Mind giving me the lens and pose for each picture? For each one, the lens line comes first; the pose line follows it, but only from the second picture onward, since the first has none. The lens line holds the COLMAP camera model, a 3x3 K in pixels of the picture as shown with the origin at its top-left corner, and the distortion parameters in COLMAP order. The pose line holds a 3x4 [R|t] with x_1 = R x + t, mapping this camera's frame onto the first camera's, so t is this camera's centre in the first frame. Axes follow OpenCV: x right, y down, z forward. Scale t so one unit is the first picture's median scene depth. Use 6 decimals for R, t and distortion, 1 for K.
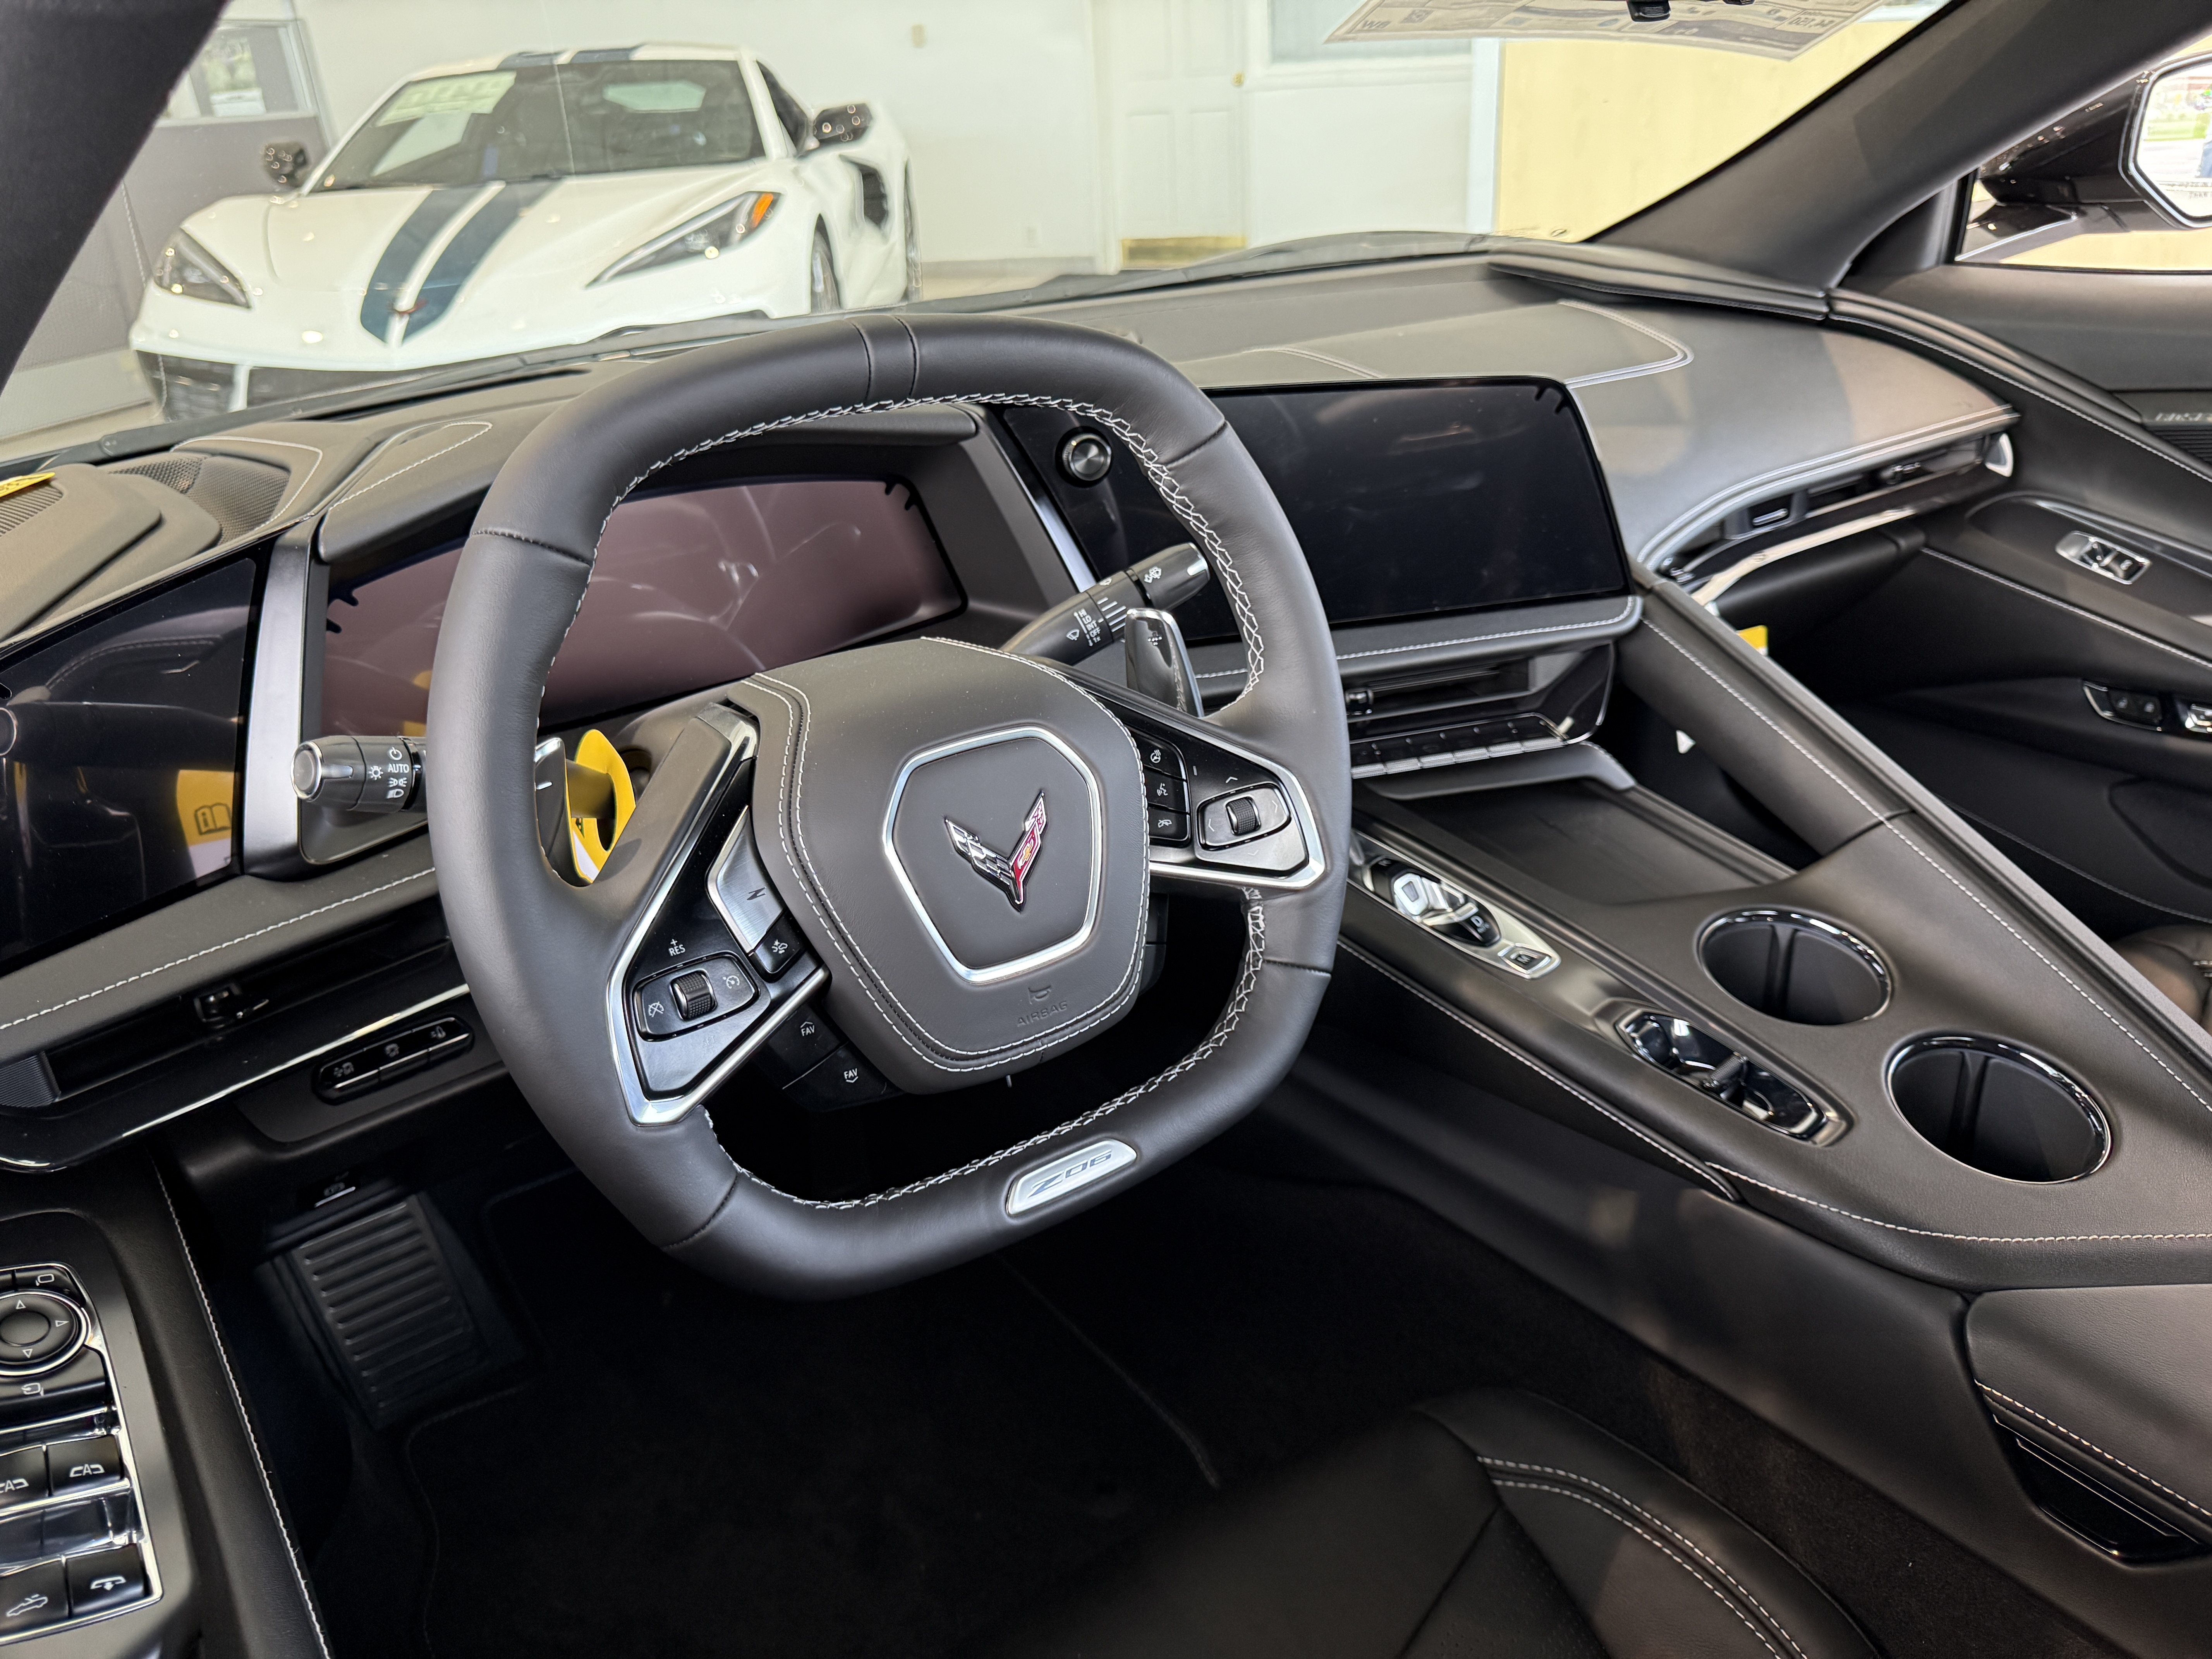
lens RADIAL K [[1553.0, 0, 1099.0], [0, 1553.0, 829.0], [0, 0, 1]] dist [0.004716, -0.036893]
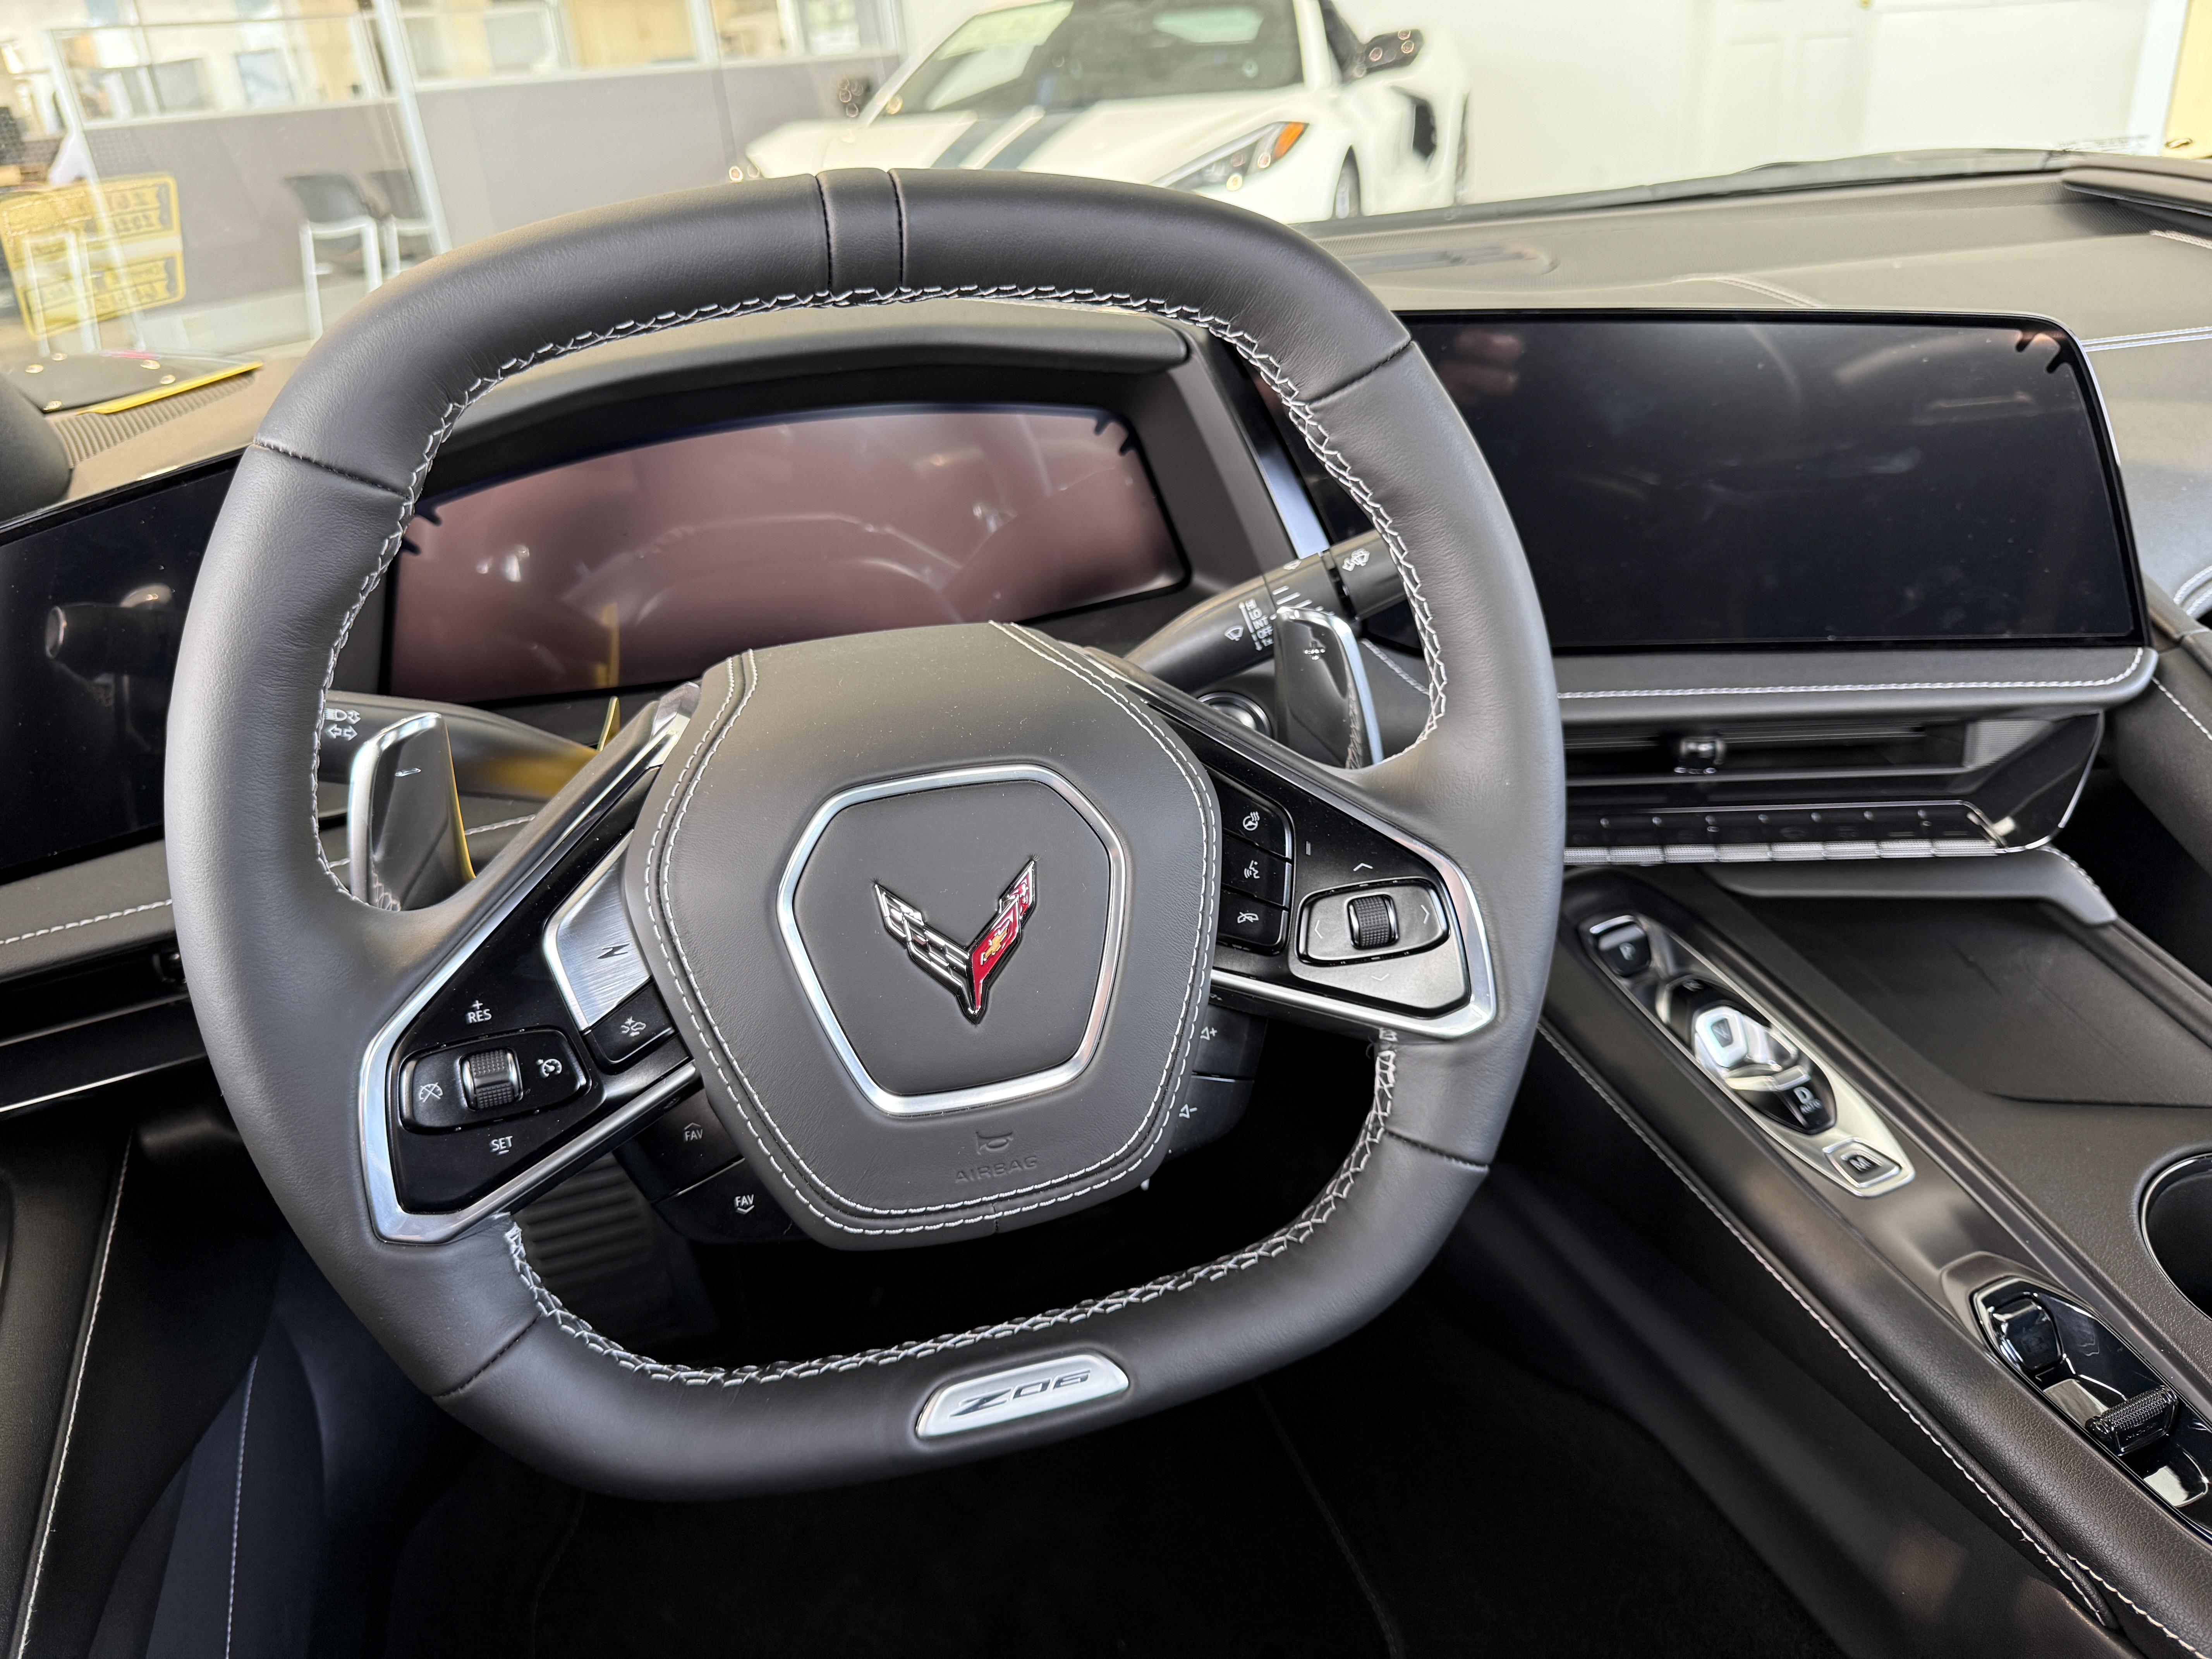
lens RADIAL K [[1585.3, 0, 1106.0], [0, 1585.3, 829.5], [0, 0, 1]] dist [-0.001278, -0.046144]
pose [[0.944184, 0.129157, -0.303042, 0.165072], [-0.121432, 0.991611, 0.044283, -0.057586], [0.306220, -0.005013, 0.951948, 0.258463]]
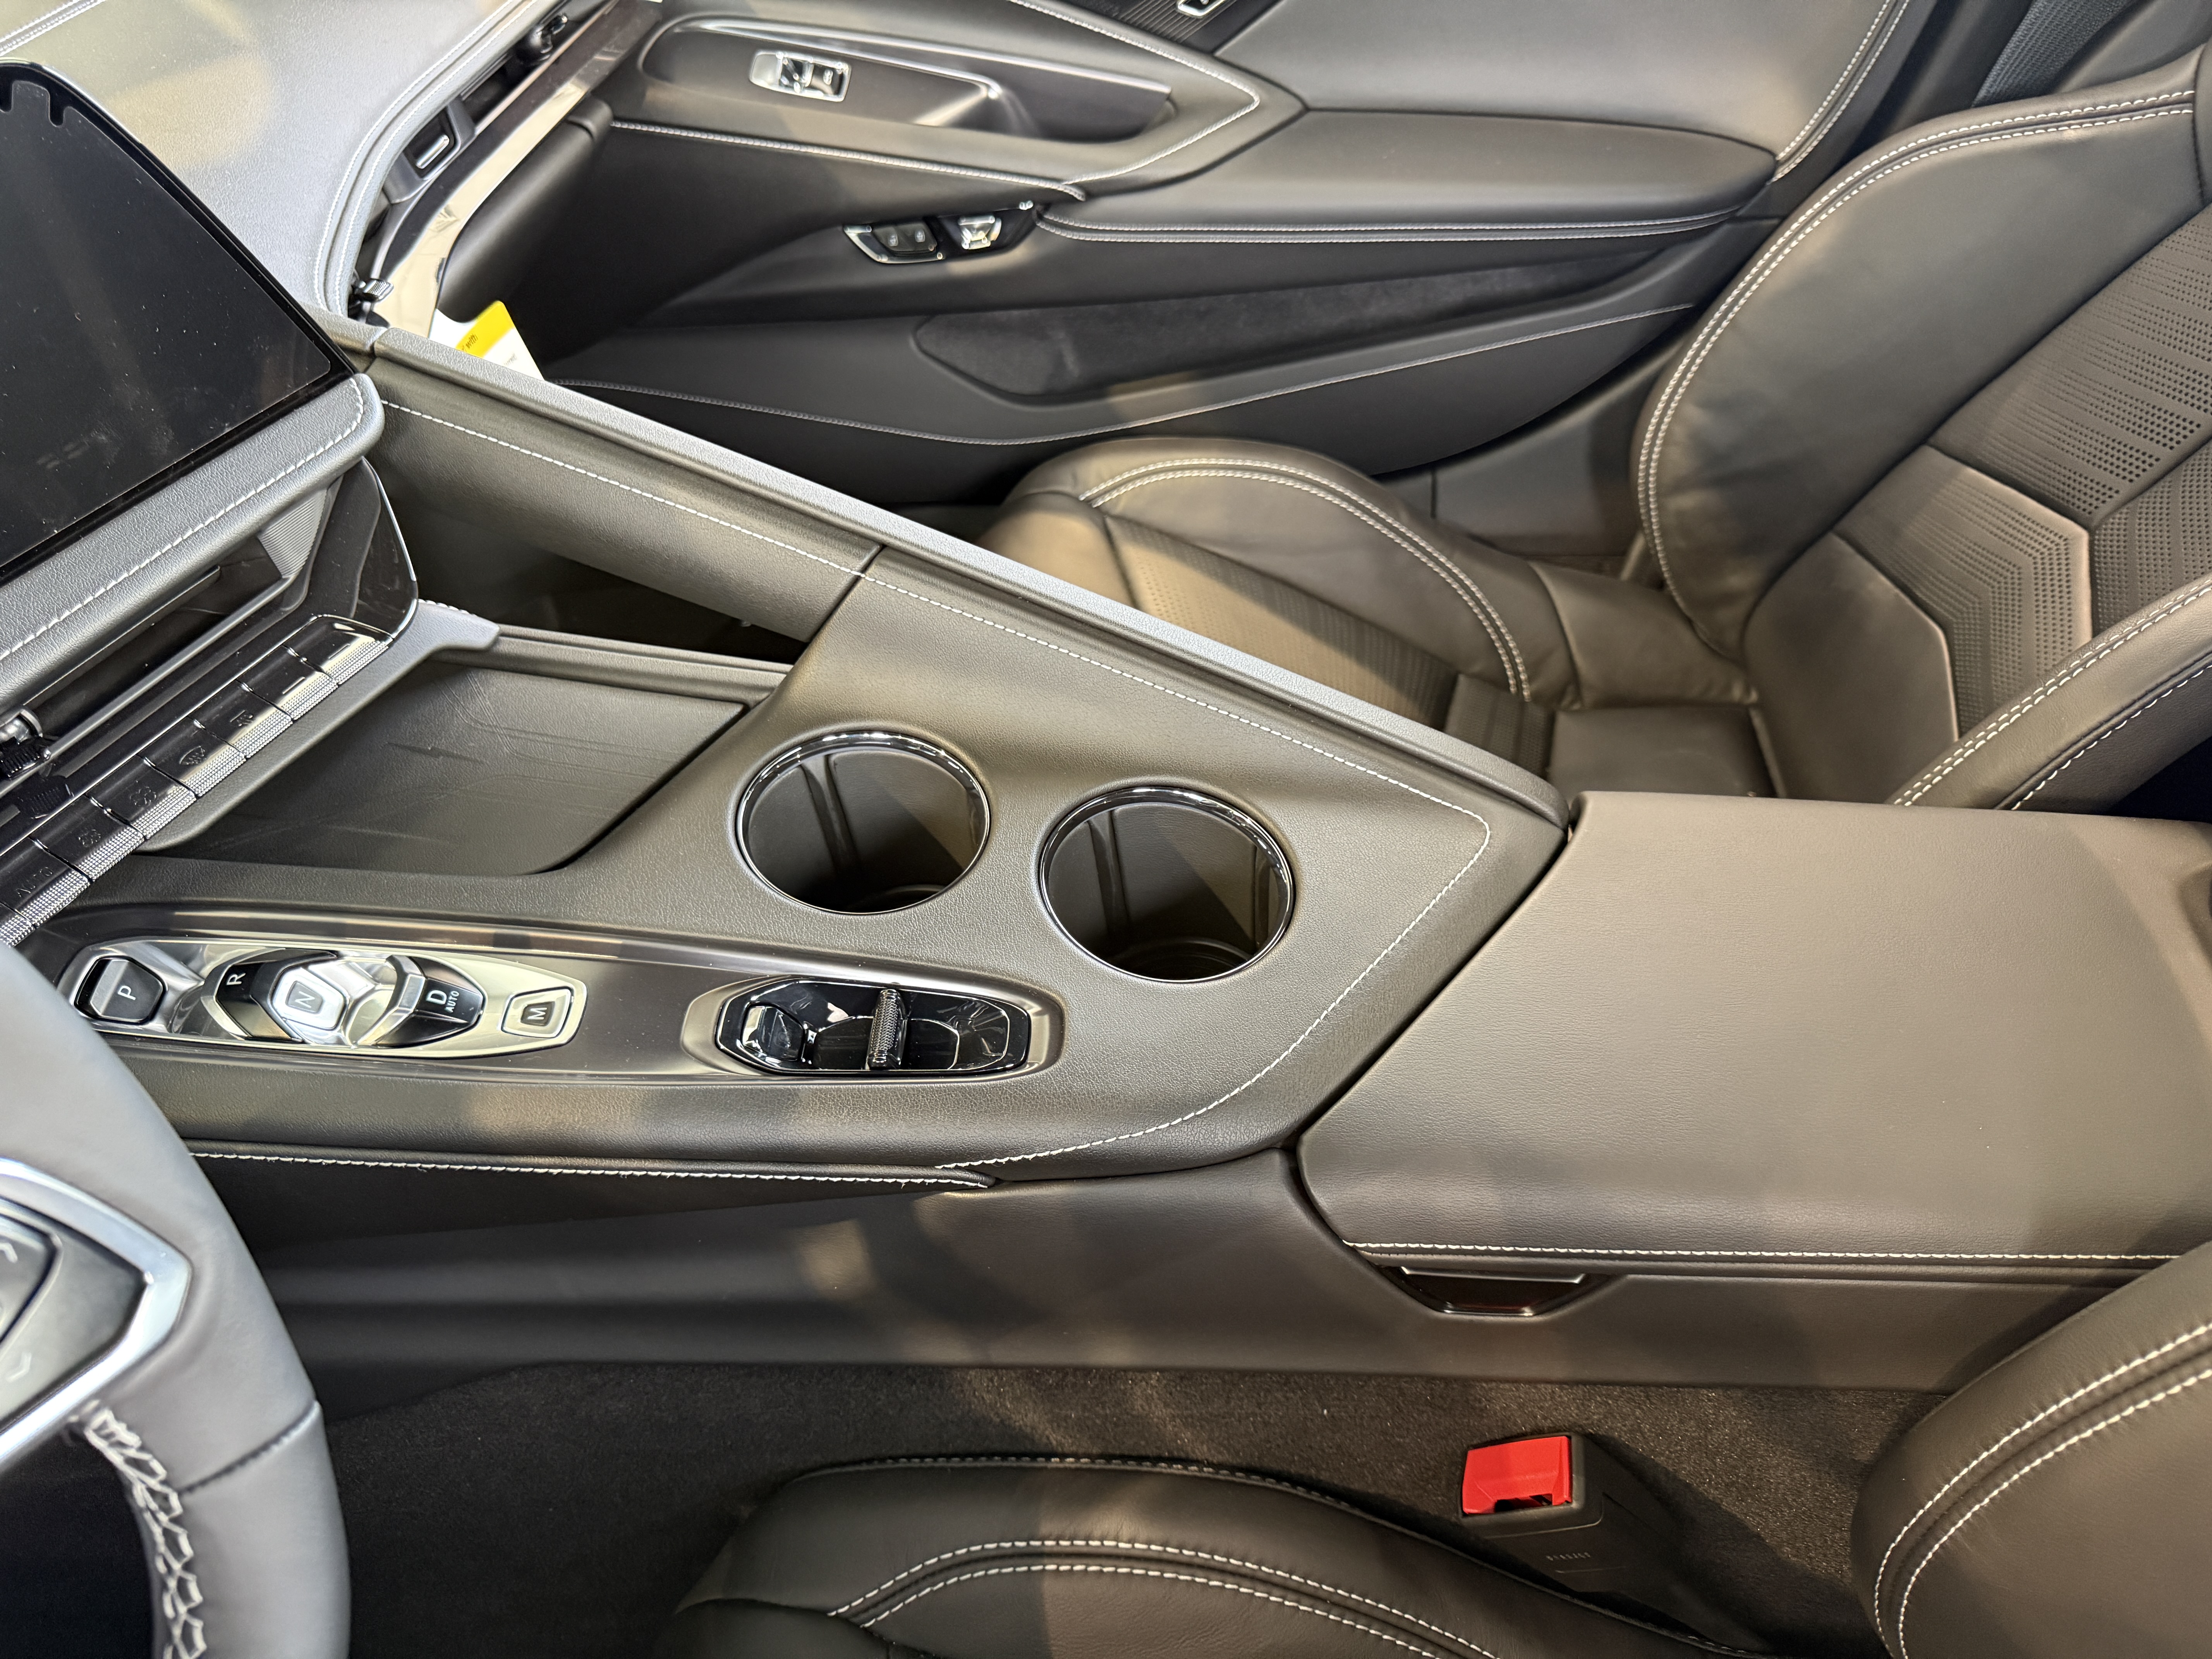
lens RADIAL K [[1559.2, 0, 1071.4], [0, 1559.2, 818.0], [0, 0, 1]] dist [0.017324, -0.040692]
pose [[0.657499, -0.523475, 0.541913, 0.121864], [0.370596, 0.850906, 0.372315, -0.155582], [-0.656014, -0.043966, 0.753467, 0.405216]]
